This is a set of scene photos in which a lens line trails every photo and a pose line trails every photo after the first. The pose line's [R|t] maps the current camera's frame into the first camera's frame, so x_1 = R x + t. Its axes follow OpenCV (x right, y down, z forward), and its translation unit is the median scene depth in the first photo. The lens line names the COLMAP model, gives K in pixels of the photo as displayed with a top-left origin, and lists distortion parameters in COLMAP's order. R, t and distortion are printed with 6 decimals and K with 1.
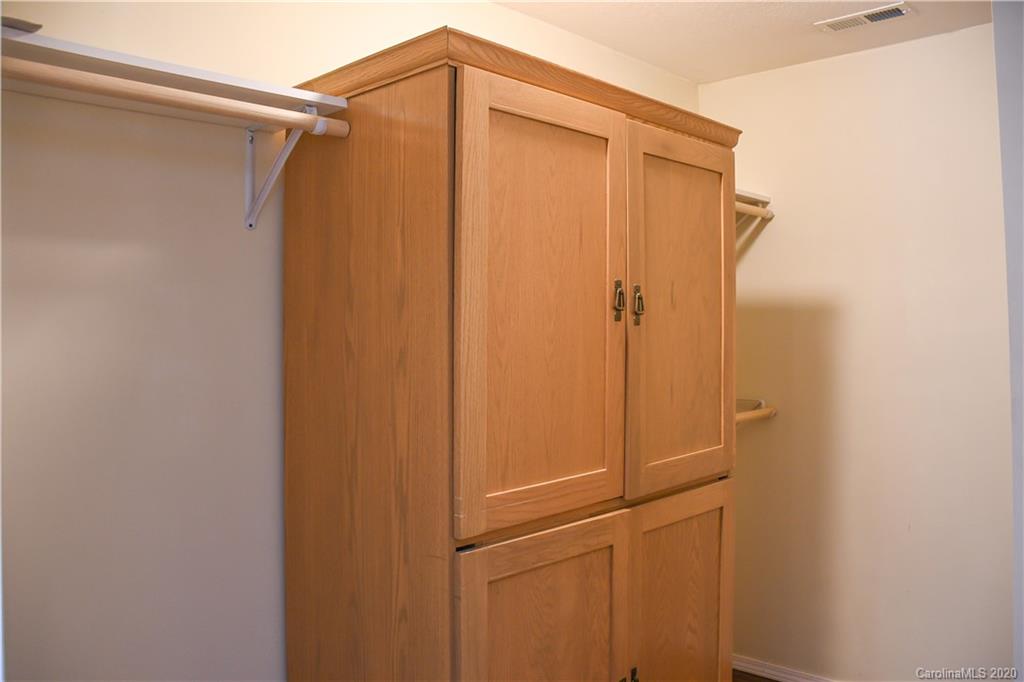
lens RADIAL K [[831.7, 0, 511.3], [0, 831.7, 337.6], [0, 0, 1]] dist [-0.116666, 0.056096]
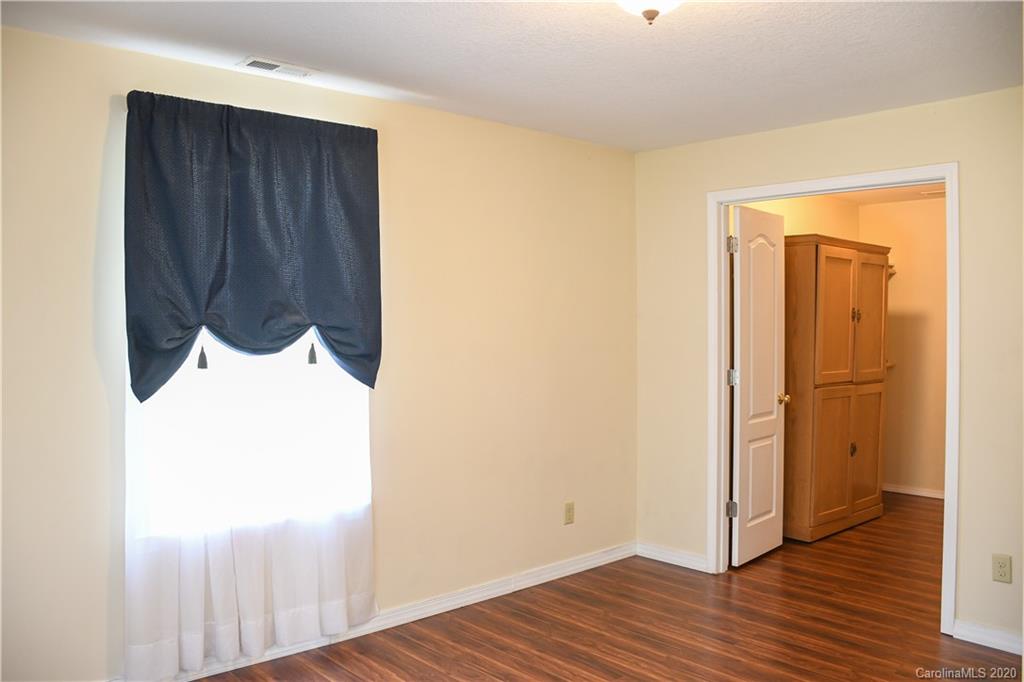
lens RADIAL K [[831.7, 0, 511.0], [0, 831.7, 345.0], [0, 0, 1]] dist [-0.116666, 0.056096]
pose [[0.996727, 0.022884, -0.077530, -0.853944], [-0.021487, 0.999592, 0.018793, 0.035259], [0.077929, -0.017066, 0.996813, -1.982051]]
